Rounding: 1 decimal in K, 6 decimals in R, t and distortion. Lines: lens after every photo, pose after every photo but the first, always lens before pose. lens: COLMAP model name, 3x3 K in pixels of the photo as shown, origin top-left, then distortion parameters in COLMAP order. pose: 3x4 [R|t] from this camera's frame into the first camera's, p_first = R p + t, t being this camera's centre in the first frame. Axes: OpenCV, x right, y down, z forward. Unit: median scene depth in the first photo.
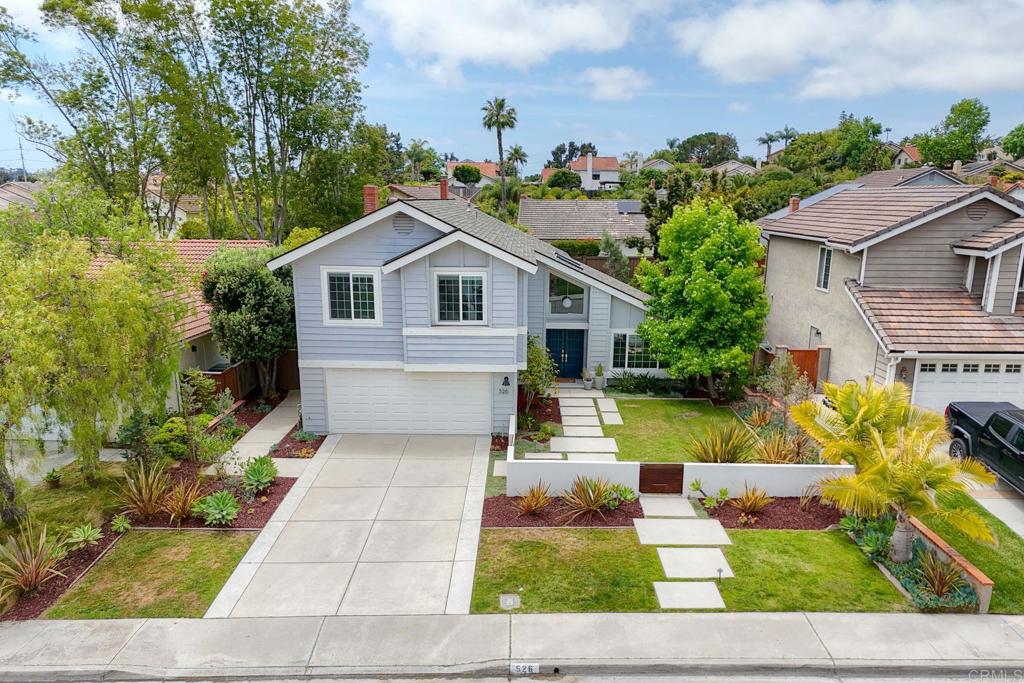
lens RADIAL K [[750.9, 0, 513.4], [0, 750.9, 384.8], [0, 0, 1]] dist [0.055438, -0.038358]
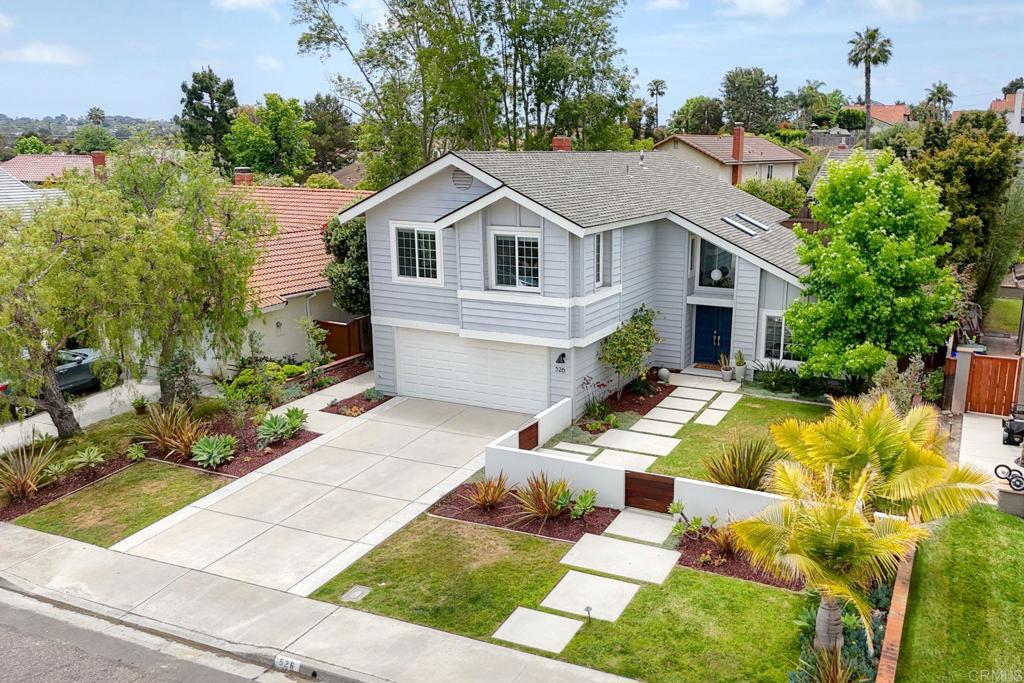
lens RADIAL K [[849.5, 0, 582.0], [0, 849.5, 346.0], [0, 0, 1]] dist [0.046546, -0.028886]
pose [[0.915014, 0.090795, -0.393073, 0.405050], [-0.096695, 0.995302, 0.004810, -0.026299], [0.391663, 0.033607, 0.919495, 0.098309]]
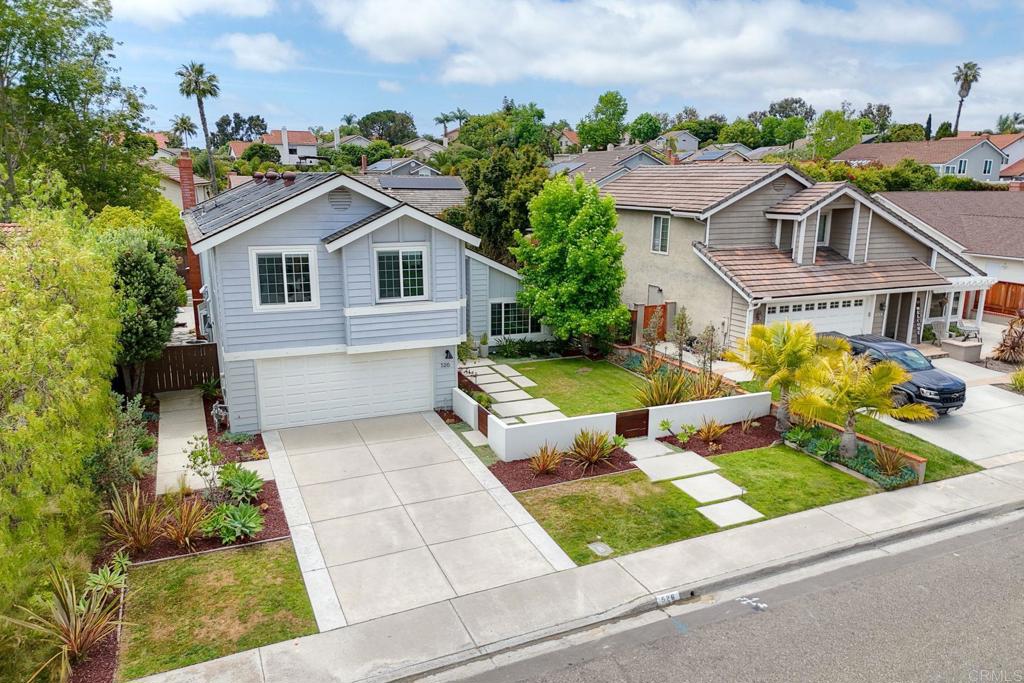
lens RADIAL K [[750.9, 0, 516.3], [0, 750.9, 365.6], [0, 0, 1]] dist [0.055438, -0.038358]
pose [[0.908779, -0.103153, 0.404327, -0.338795], [0.100957, 0.994529, 0.026811, -0.007771], [-0.404881, 0.016454, 0.914221, 0.043491]]
